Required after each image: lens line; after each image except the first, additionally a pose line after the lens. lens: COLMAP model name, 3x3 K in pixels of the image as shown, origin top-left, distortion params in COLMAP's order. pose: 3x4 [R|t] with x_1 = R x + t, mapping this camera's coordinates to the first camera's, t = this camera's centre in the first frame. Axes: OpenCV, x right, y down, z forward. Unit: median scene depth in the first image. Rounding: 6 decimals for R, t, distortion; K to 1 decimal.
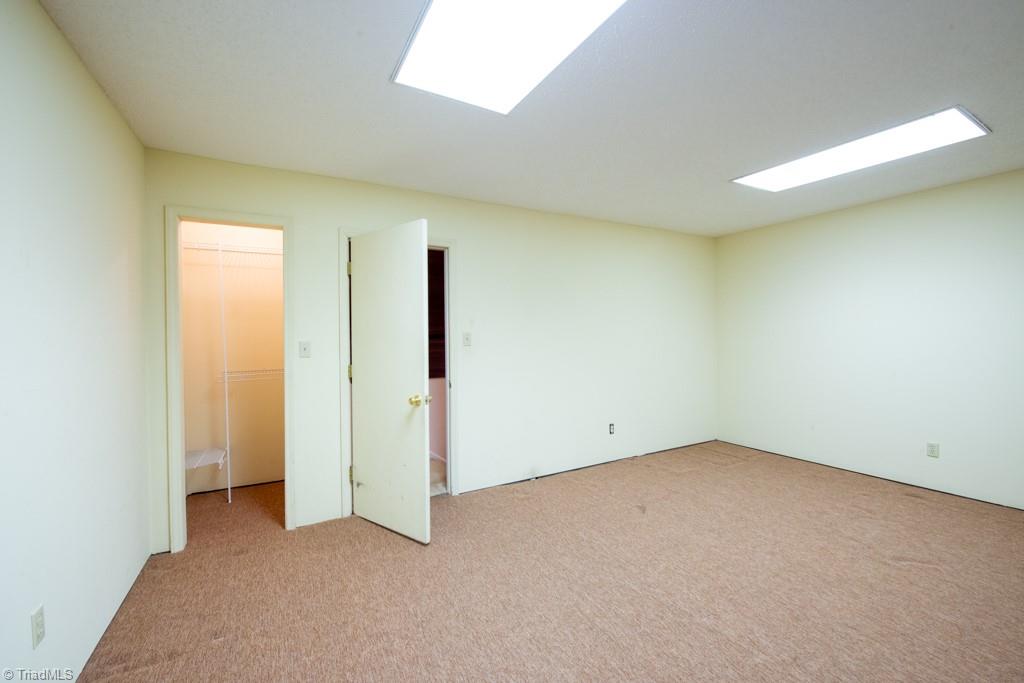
lens RADIAL K [[405.7, 0, 509.7], [0, 405.7, 342.1], [0, 0, 1]] dist [-0.020743, -0.000420]
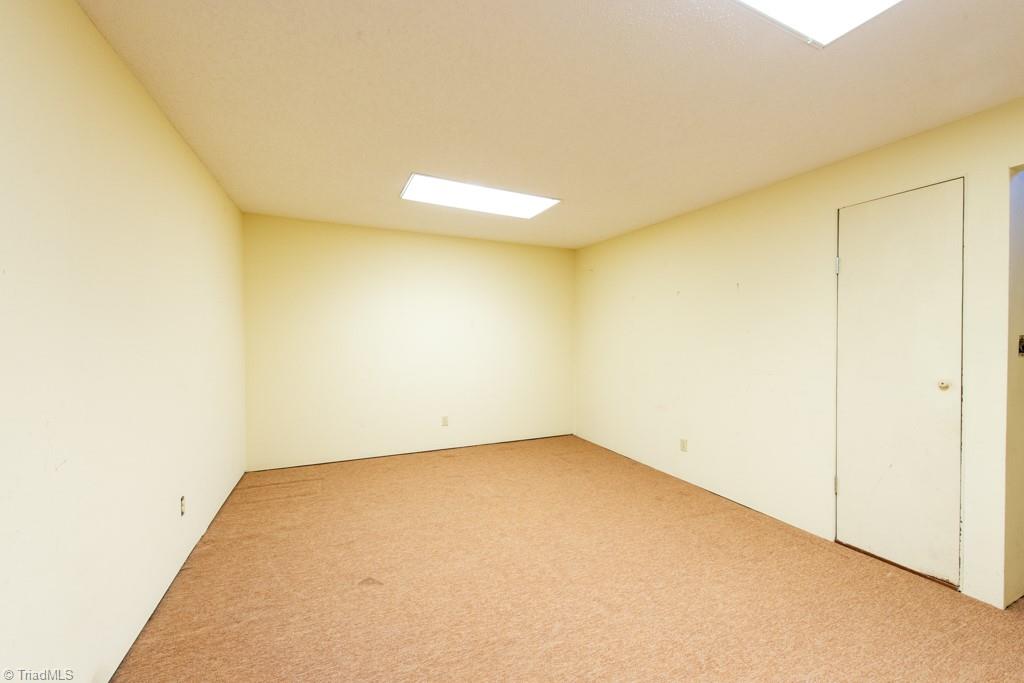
lens RADIAL K [[399.7, 0, 512.0], [0, 399.7, 341.5], [0, 0, 1]] dist [0.016537, -0.005739]
pose [[0.086864, 0.000499, 0.996220, -0.344925], [0.009938, 0.999950, -0.001367, -0.005595], [-0.996171, 0.010019, 0.086854, 0.667033]]
